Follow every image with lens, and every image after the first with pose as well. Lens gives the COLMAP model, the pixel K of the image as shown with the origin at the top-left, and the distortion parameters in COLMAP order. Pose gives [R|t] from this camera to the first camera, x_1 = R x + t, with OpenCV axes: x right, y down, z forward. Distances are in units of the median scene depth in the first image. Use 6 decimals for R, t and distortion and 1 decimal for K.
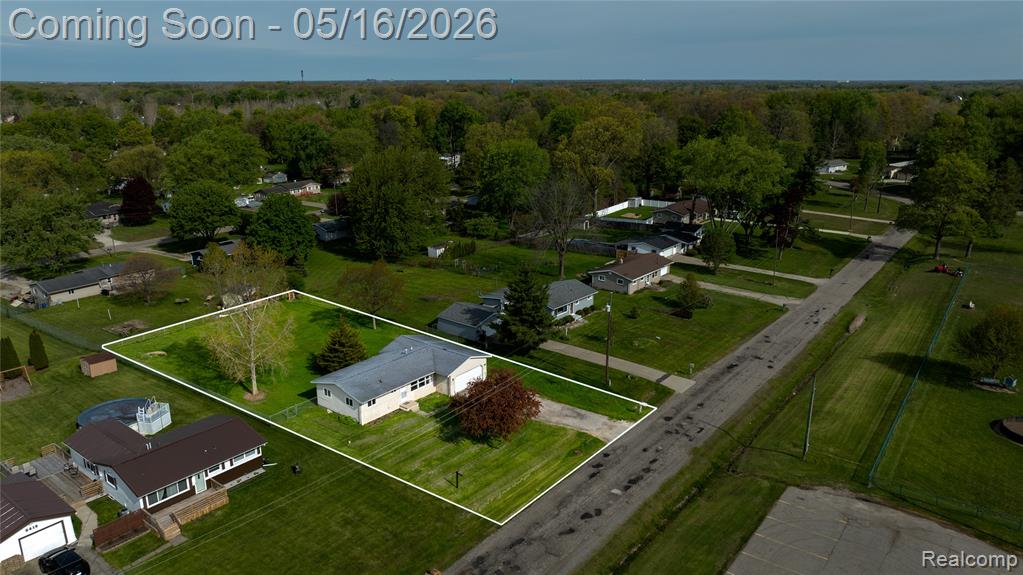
lens RADIAL K [[715.3, 0, 505.8], [0, 715.3, 288.1], [0, 0, 1]] dist [-0.019966, 0.012547]
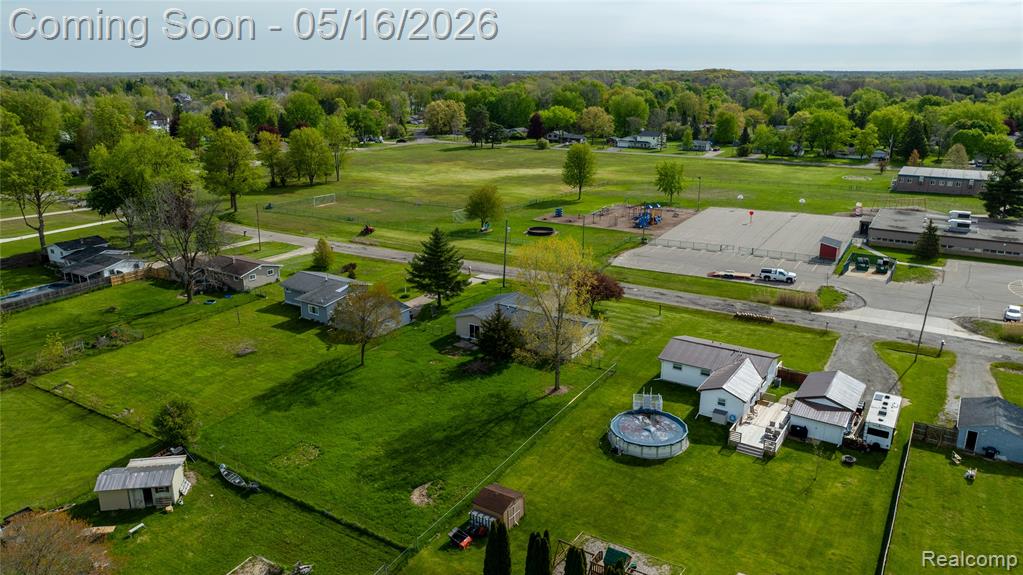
lens RADIAL K [[715.3, 0, 514.3], [0, 715.3, 287.0], [0, 0, 1]] dist [-0.019966, 0.012547]
pose [[-0.101770, -0.283710, 0.953494, -1.361041], [0.280558, 0.911379, 0.301123, -0.319138], [-0.954426, 0.298156, -0.013154, 1.127761]]
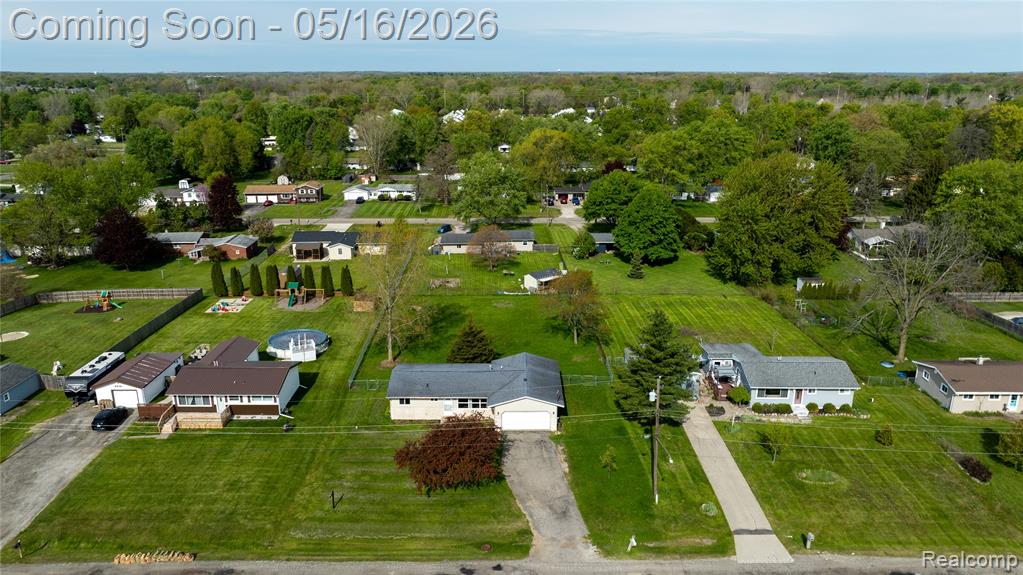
lens RADIAL K [[715.3, 0, 512.0], [0, 715.3, 295.4], [0, 0, 1]] dist [-0.019966, 0.012547]
pose [[0.627219, 0.236888, -0.741944, 0.605684], [-0.221076, 0.967591, 0.122041, -0.135119], [0.746808, 0.087480, 0.659261, 0.450953]]
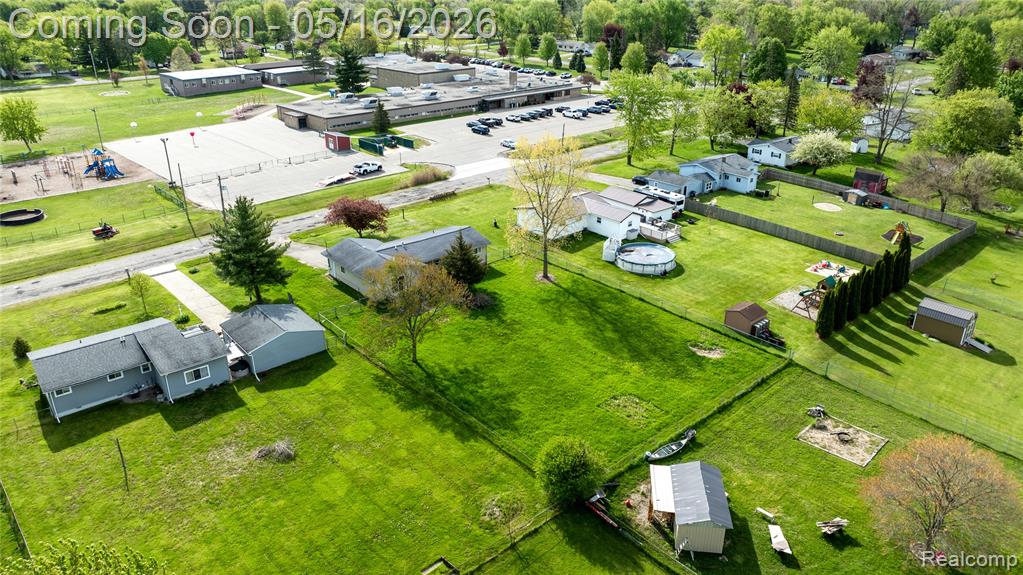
lens RADIAL K [[715.3, 0, 505.0], [0, 715.3, 283.9], [0, 0, 1]] dist [-0.019966, 0.012547]
pose [[-0.983137, -0.066316, 0.170423, -0.519706], [0.057807, 0.771445, 0.633665, -0.571320], [-0.173494, 0.632831, -0.754602, 1.998394]]
